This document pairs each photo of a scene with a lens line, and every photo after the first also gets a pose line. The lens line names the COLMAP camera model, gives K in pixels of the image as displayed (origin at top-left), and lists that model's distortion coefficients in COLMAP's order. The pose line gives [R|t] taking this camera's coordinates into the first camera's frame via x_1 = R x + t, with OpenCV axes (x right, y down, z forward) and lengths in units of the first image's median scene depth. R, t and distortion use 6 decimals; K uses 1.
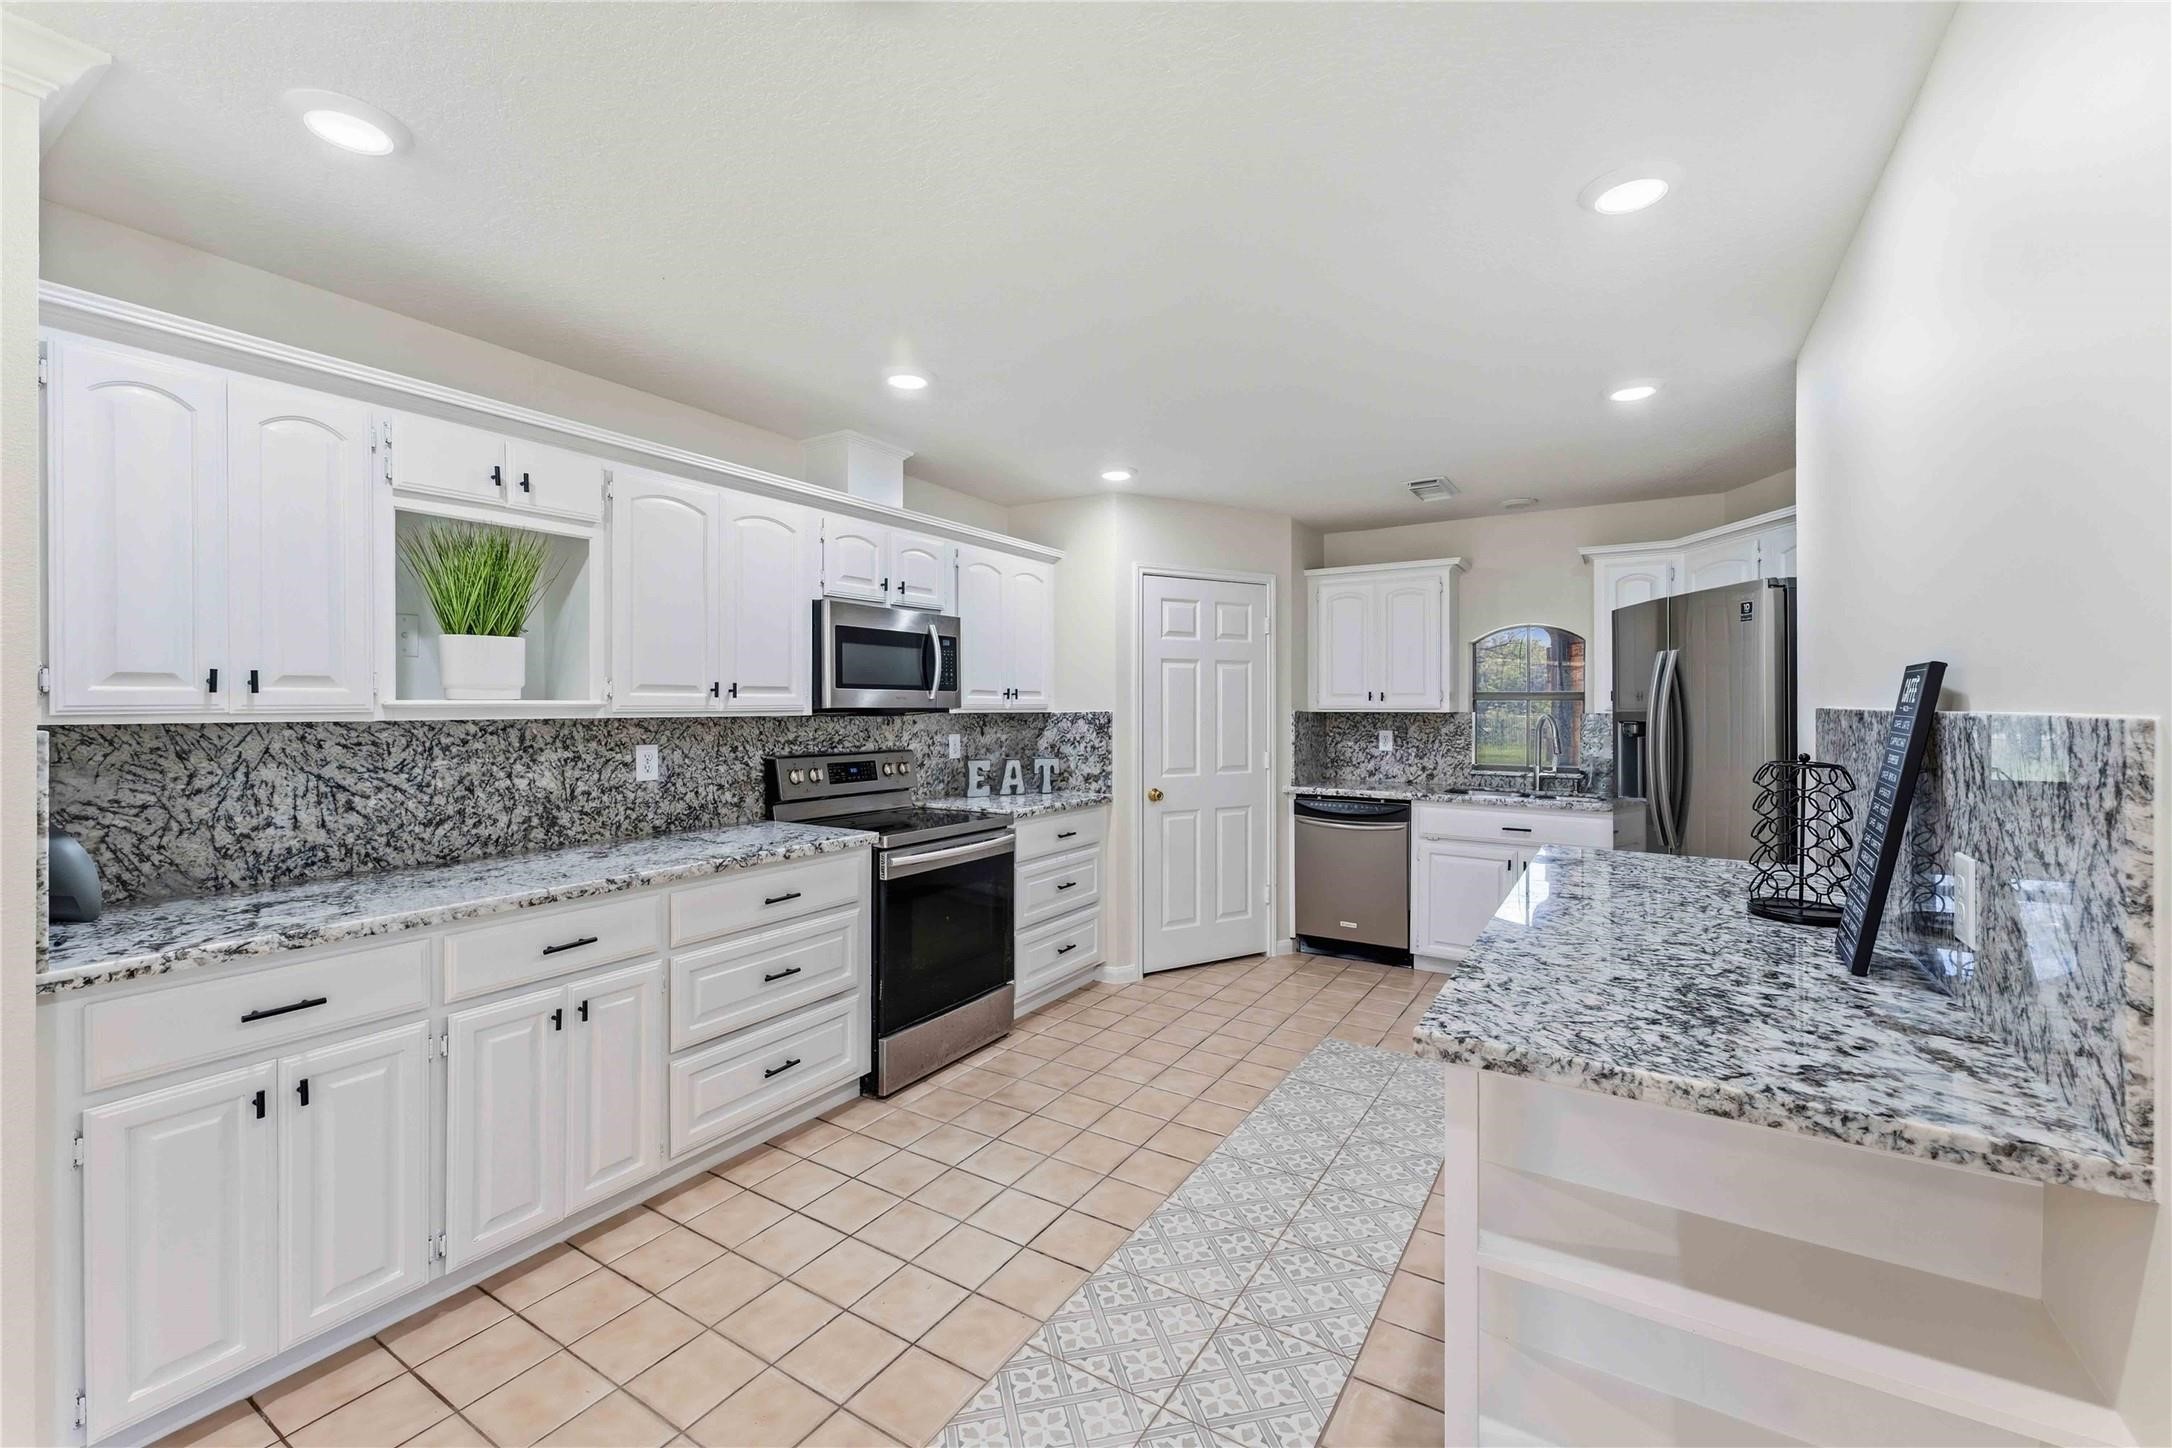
lens RADIAL K [[898.0, 0, 1077.2], [0, 898.0, 709.6], [0, 0, 1]] dist [0.018931, -0.000970]
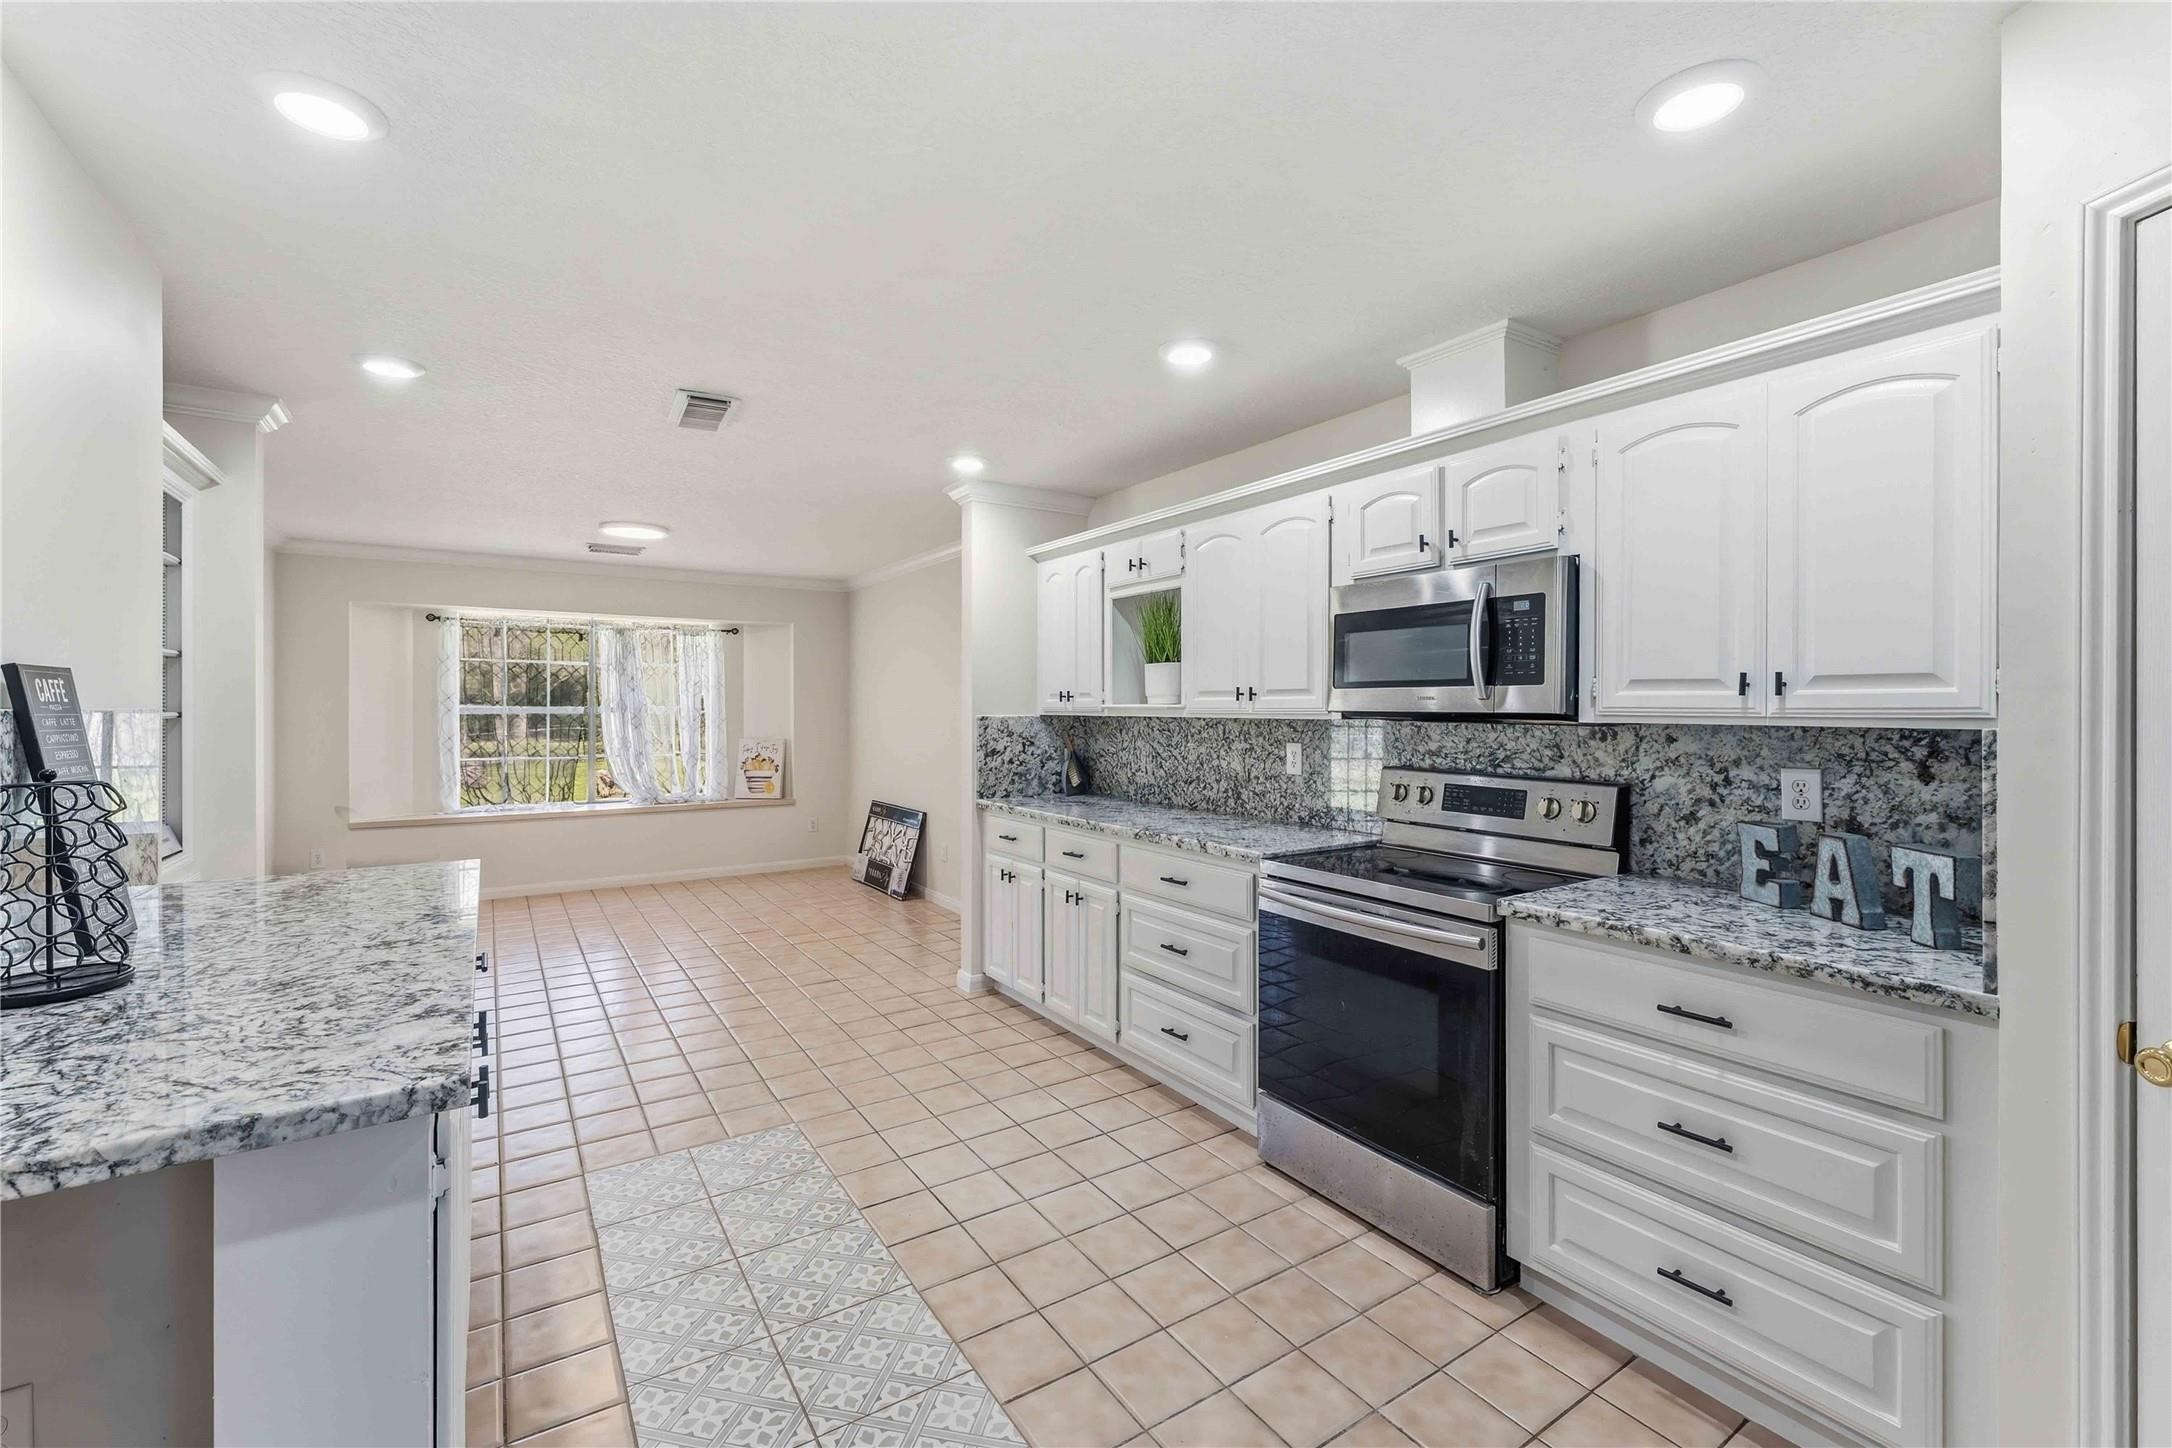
lens RADIAL K [[898.0, 0, 1070.2], [0, 898.0, 714.8], [0, 0, 1]] dist [0.018931, -0.000970]
pose [[-0.415661, 0.008478, -0.909480, 0.731888], [-0.004024, 0.999930, 0.011160, -0.008335], [0.909511, 0.008298, -0.415598, 1.339486]]
